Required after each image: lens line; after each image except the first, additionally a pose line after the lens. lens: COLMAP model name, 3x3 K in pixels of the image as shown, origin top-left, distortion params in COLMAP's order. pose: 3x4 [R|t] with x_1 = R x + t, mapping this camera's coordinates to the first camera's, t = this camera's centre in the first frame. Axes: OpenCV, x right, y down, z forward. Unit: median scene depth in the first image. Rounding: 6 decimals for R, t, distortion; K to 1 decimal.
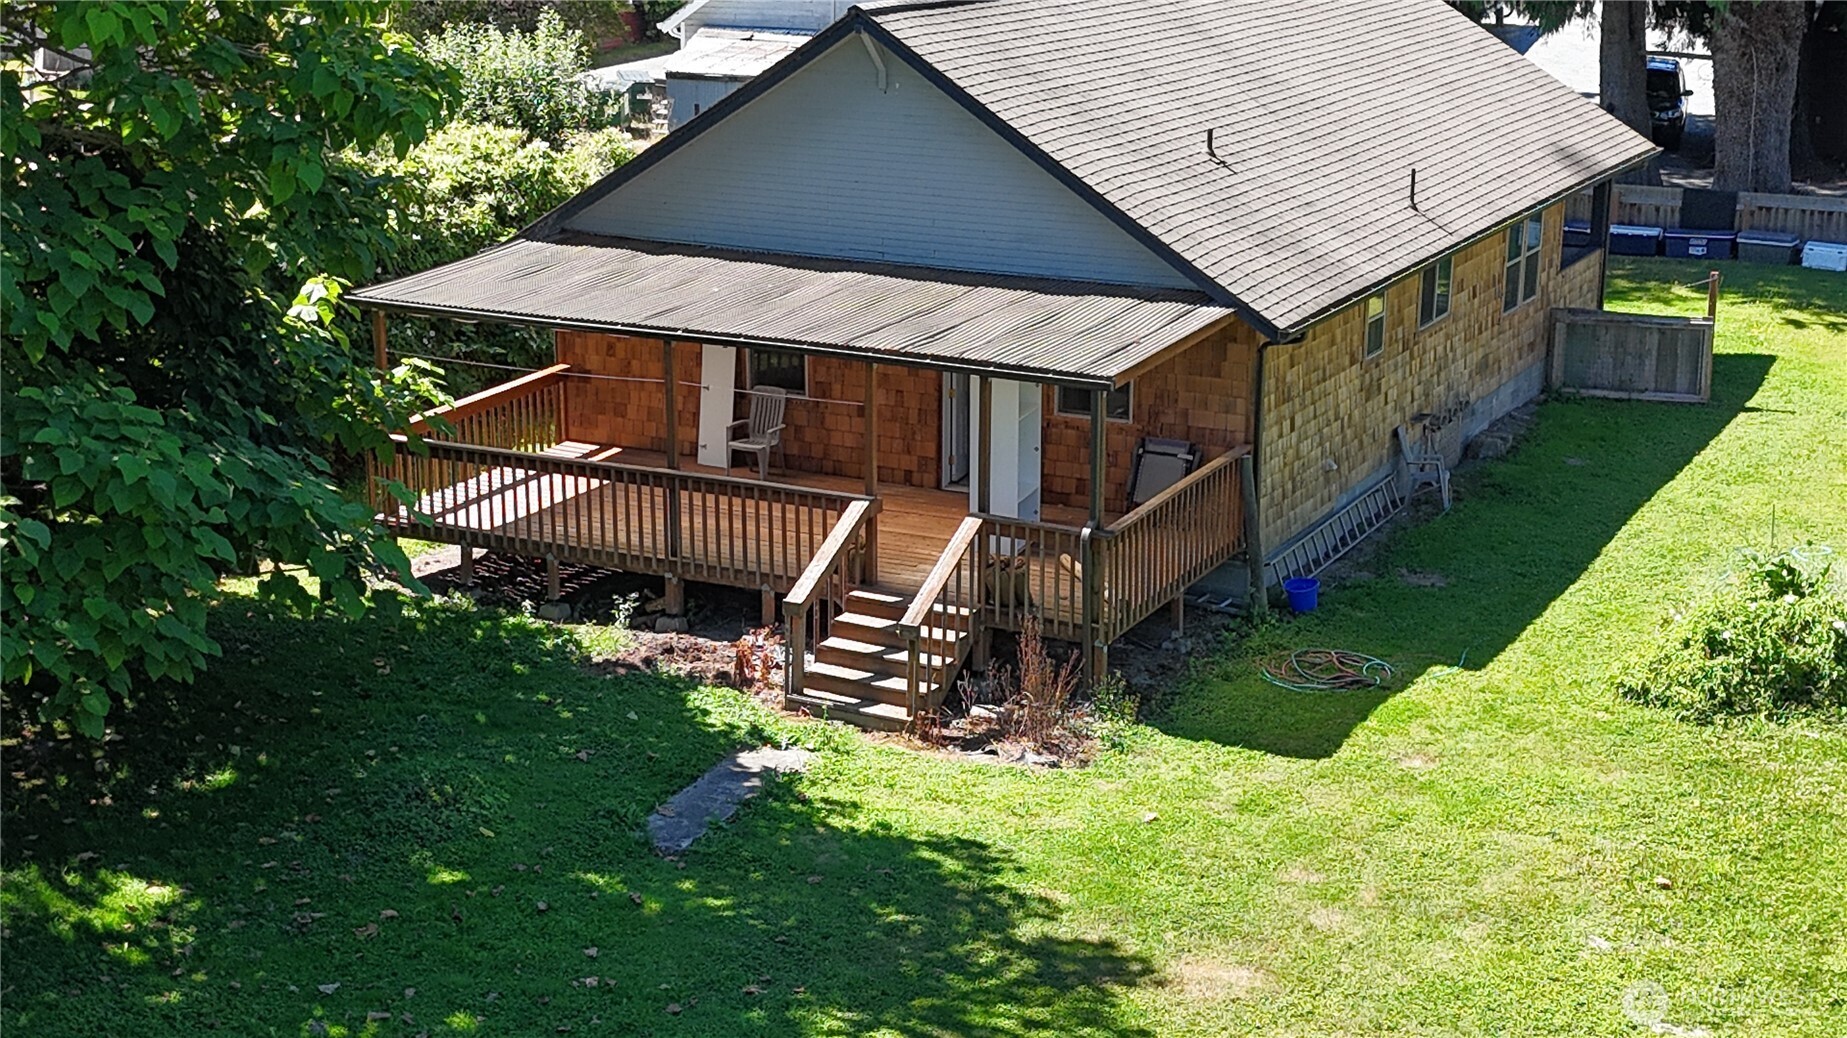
lens RADIAL K [[2546.2, 0, 923.5], [0, 2546.2, 519.0], [0, 0, 1]] dist [0.102511, -0.480225]
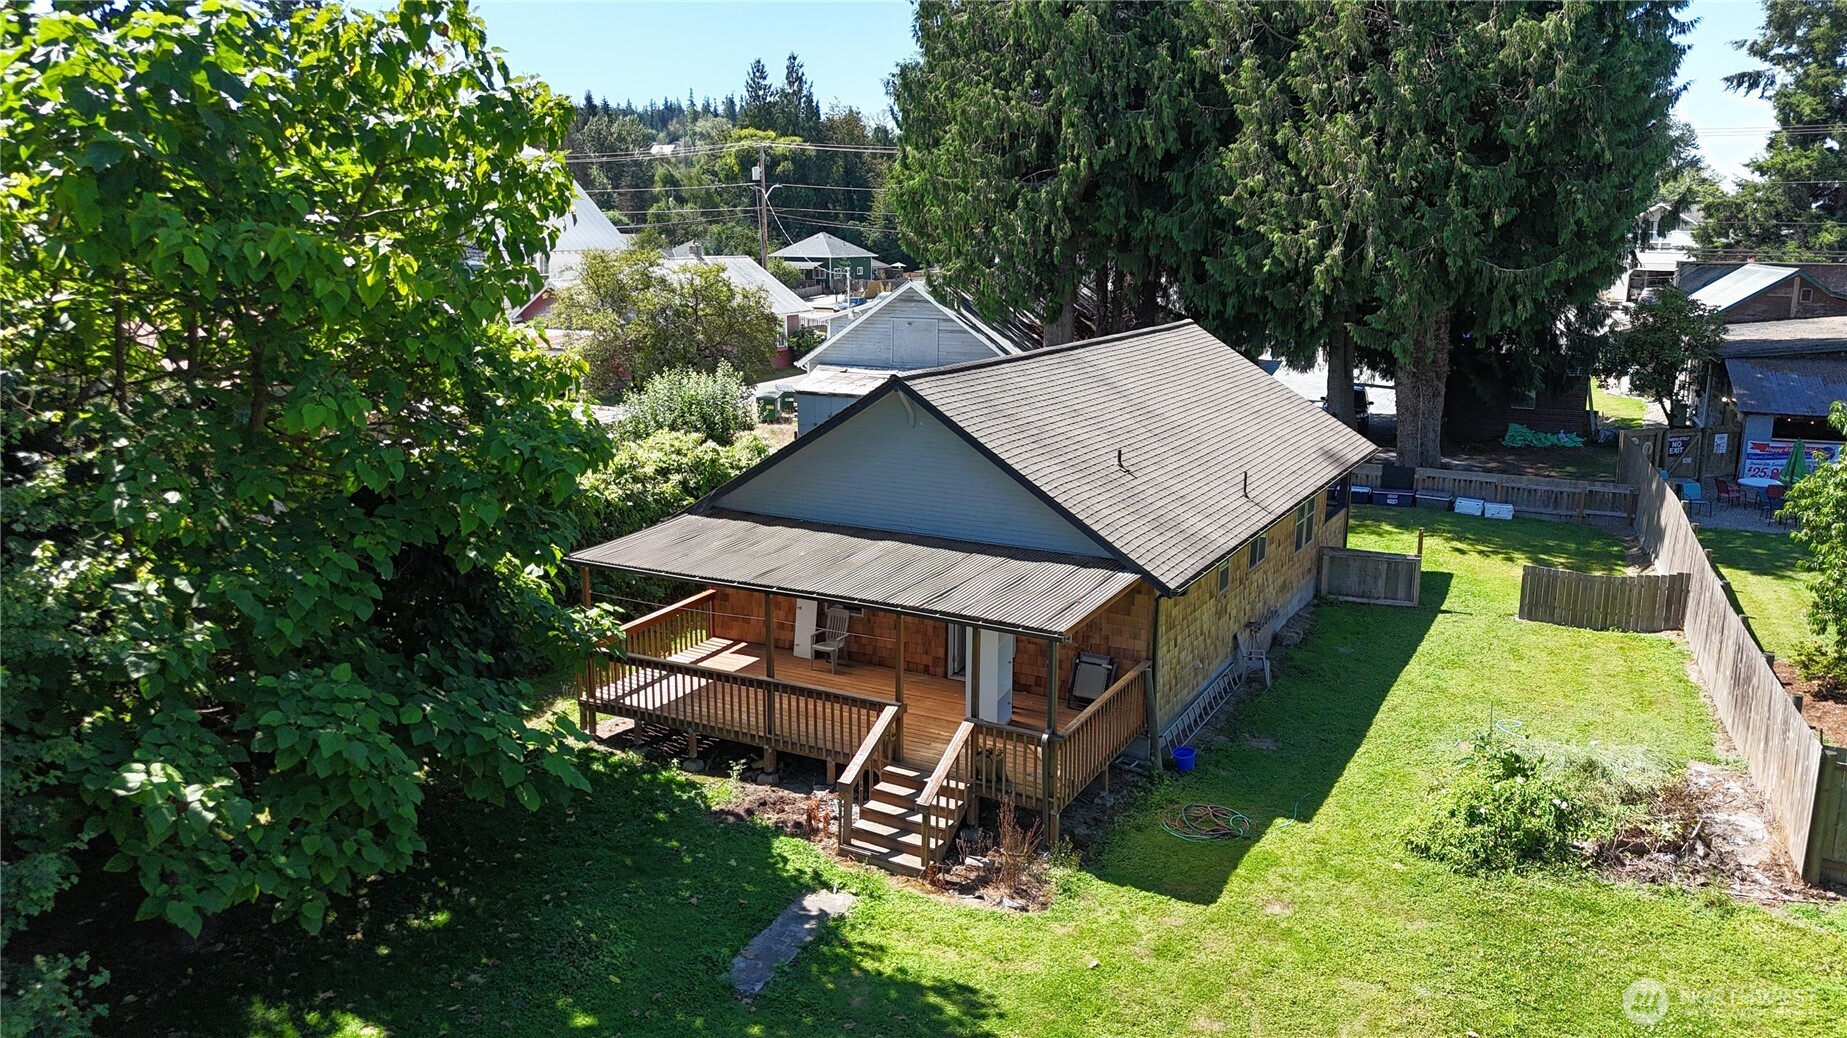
lens RADIAL K [[1423.0, 0, 923.5], [0, 1423.0, 519.0], [0, 0, 1]] dist [0.003599, -0.070788]
pose [[0.999895, 0.005935, -0.013245, 0.003896], [-0.006980, 0.996745, -0.080312, -0.048932], [0.012725, 0.080396, 0.996682, 0.160230]]
